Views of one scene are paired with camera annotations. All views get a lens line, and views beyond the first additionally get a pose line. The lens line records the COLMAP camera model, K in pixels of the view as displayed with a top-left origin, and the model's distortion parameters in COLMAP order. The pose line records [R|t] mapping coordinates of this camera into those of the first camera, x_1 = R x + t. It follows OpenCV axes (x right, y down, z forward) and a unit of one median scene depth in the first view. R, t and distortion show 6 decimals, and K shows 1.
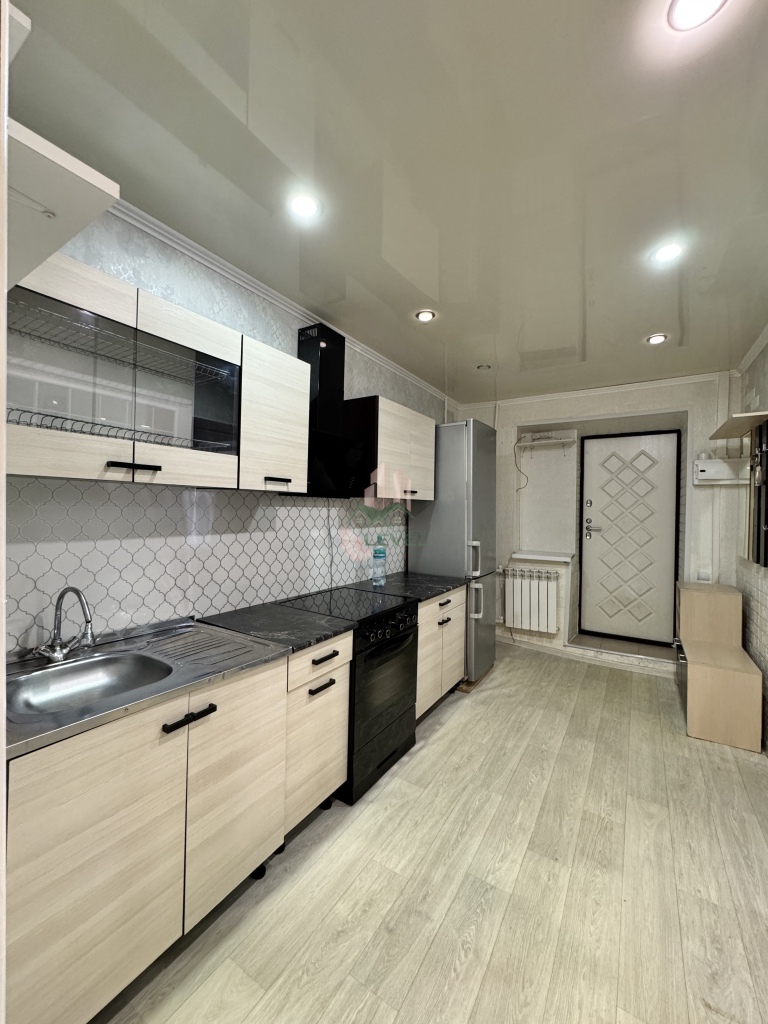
lens RADIAL K [[412.2, 0, 384.0], [0, 412.2, 515.9], [0, 0, 1]] dist [0.000080, 0.000511]
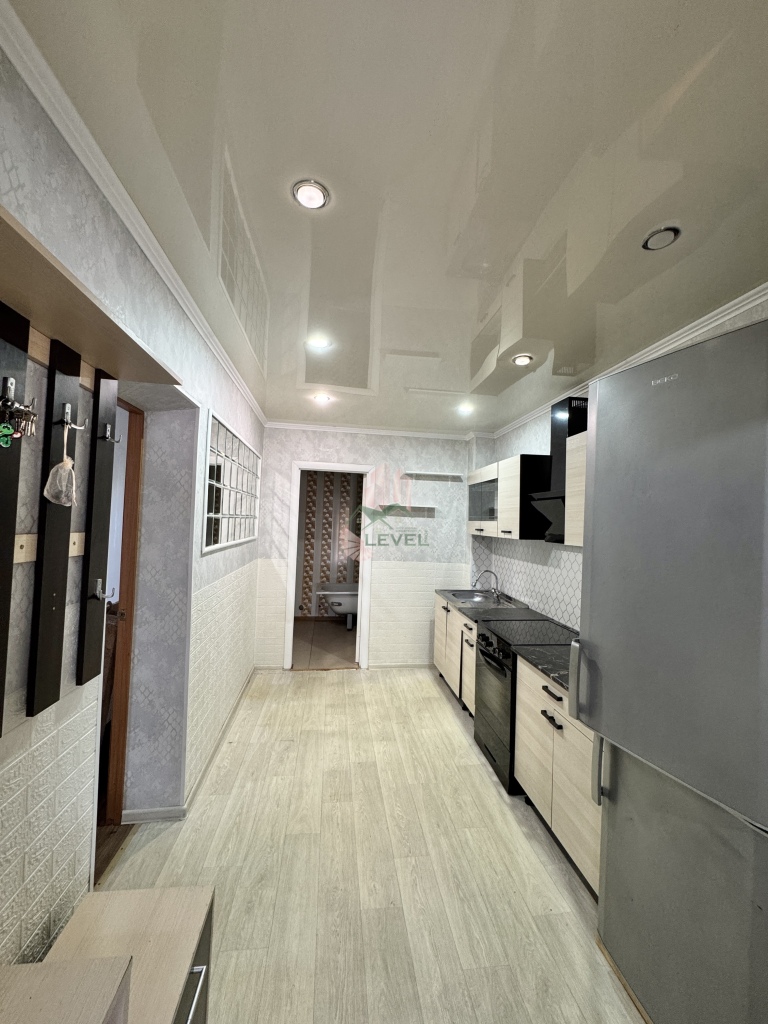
lens RADIAL K [[412.2, 0, 385.8], [0, 412.2, 509.5], [0, 0, 1]] dist [0.000080, 0.000511]
pose [[-0.773968, -0.064635, -0.629917, 0.817162], [-0.059949, 0.997788, -0.028724, -0.066044], [0.630381, 0.015531, -0.776131, 1.329106]]
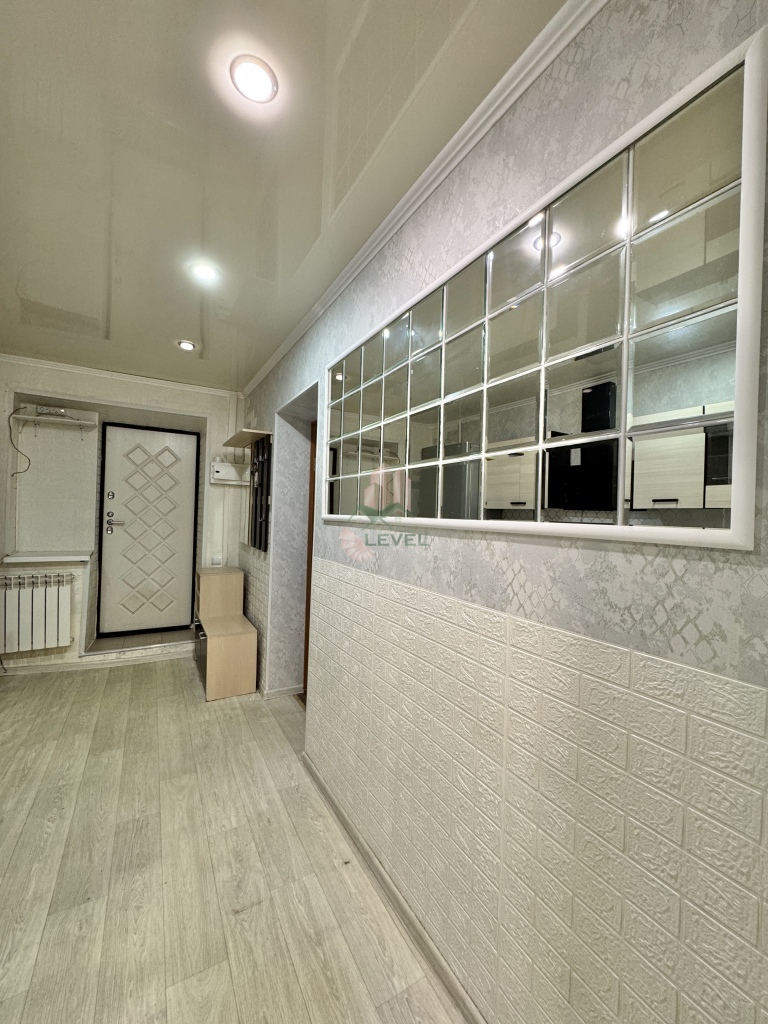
lens RADIAL K [[412.2, 0, 384.6], [0, 412.2, 515.7], [0, 0, 1]] dist [0.000080, 0.000511]
pose [[0.477876, -0.003560, 0.878420, -0.029767], [-0.010651, 0.999895, 0.009847, -0.000694], [-0.878363, -0.014062, 0.477788, 0.020570]]
